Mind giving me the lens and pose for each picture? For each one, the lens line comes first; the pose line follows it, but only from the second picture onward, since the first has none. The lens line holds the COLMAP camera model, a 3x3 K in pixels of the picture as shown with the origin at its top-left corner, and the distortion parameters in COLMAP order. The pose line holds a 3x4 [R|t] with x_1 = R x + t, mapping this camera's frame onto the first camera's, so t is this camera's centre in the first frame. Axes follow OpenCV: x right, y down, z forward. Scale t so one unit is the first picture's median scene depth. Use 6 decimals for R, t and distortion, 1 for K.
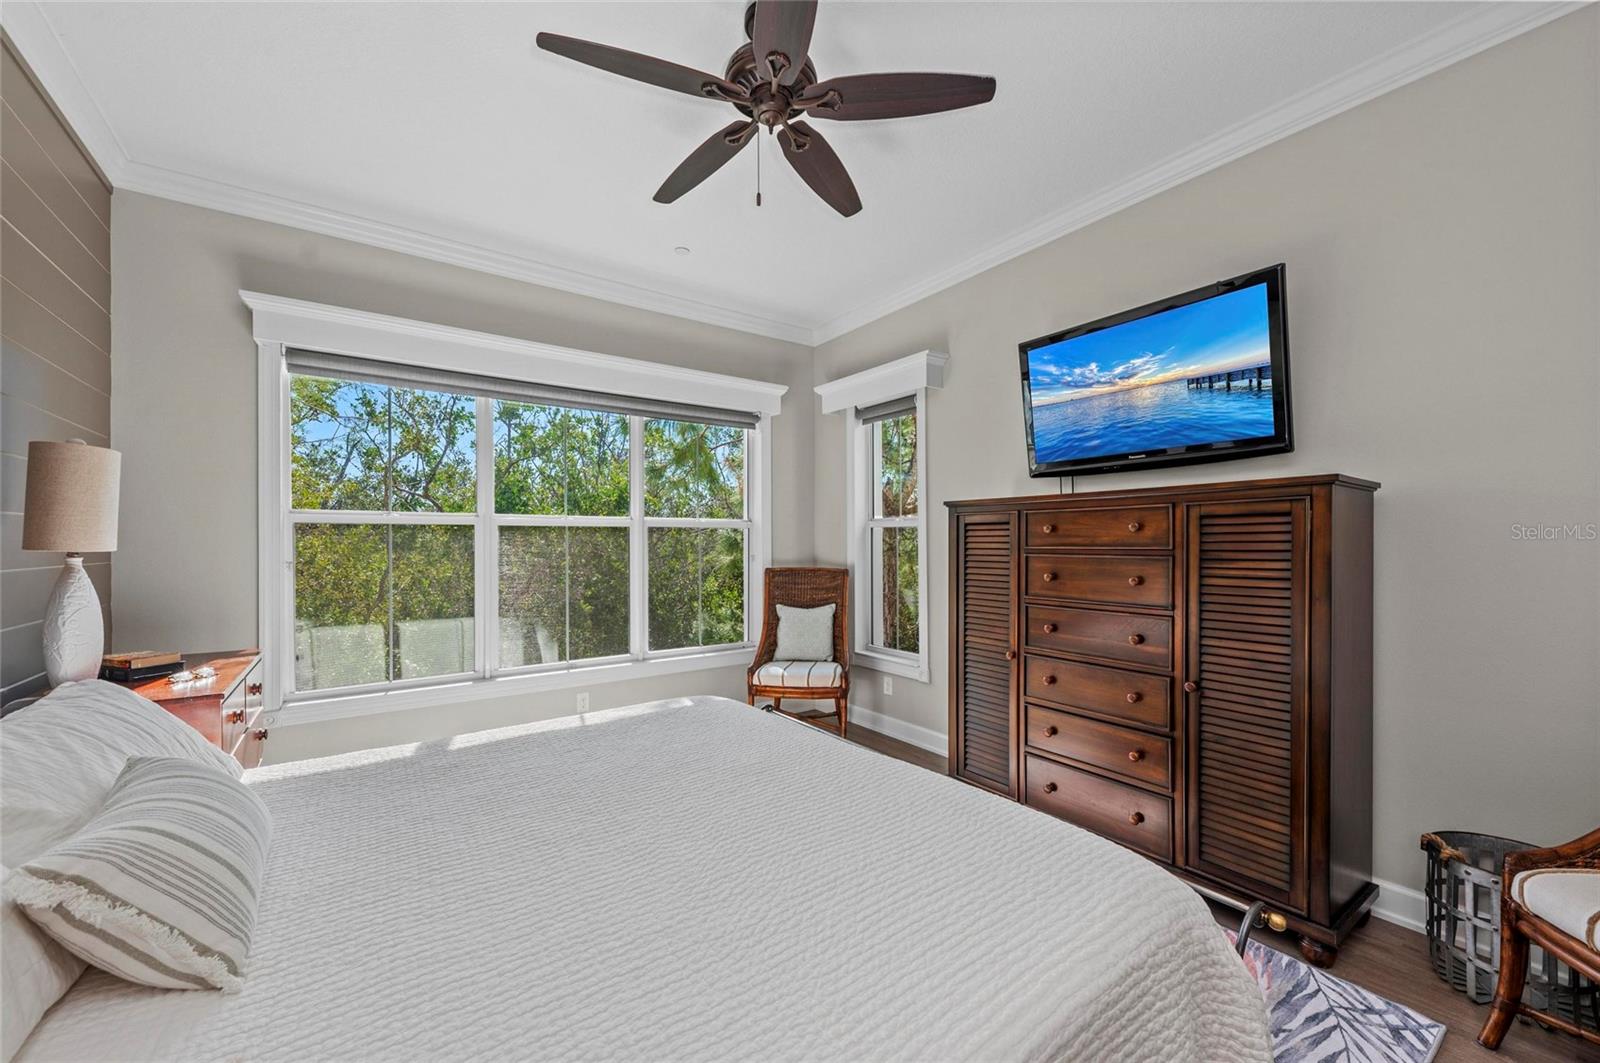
lens RADIAL K [[611.5, 0, 796.6], [0, 611.5, 531.6], [0, 0, 1]] dist [0.007643, -0.001783]
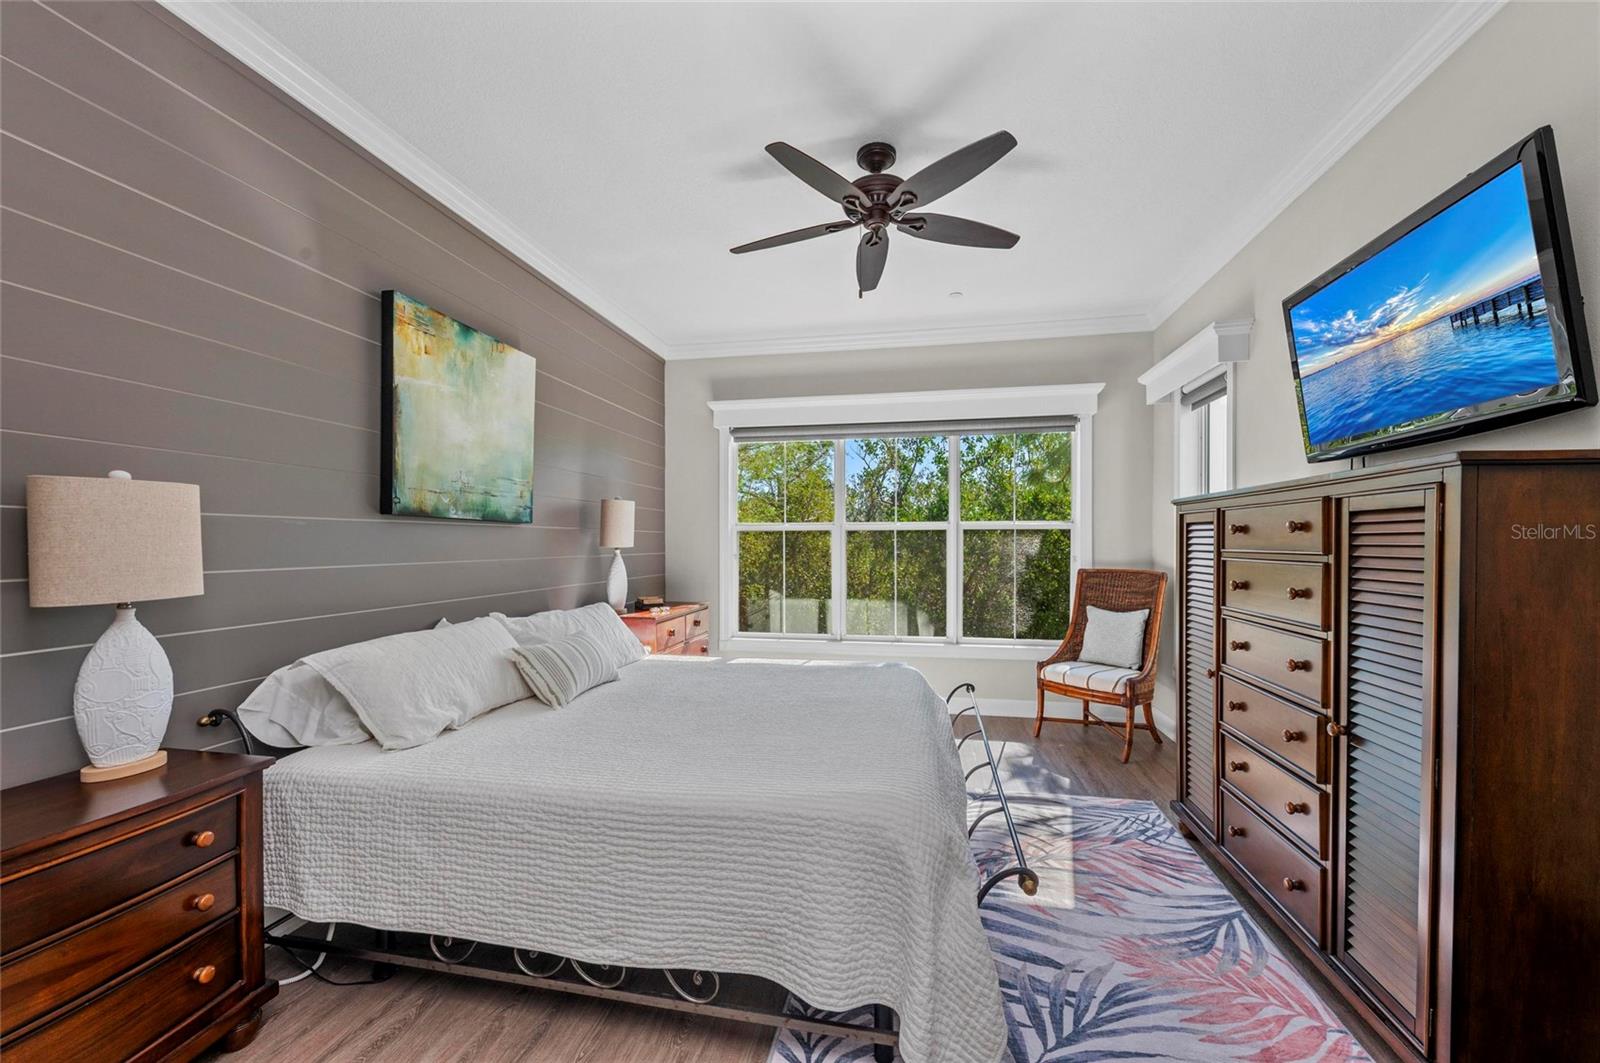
lens RADIAL K [[611.5, 0, 809.7], [0, 611.5, 526.8], [0, 0, 1]] dist [0.007643, -0.001783]
pose [[0.694935, -0.017679, -0.718855, 0.546802], [0.013084, 0.999843, -0.011941, -0.004688], [0.718954, -0.001107, 0.695057, -0.023209]]
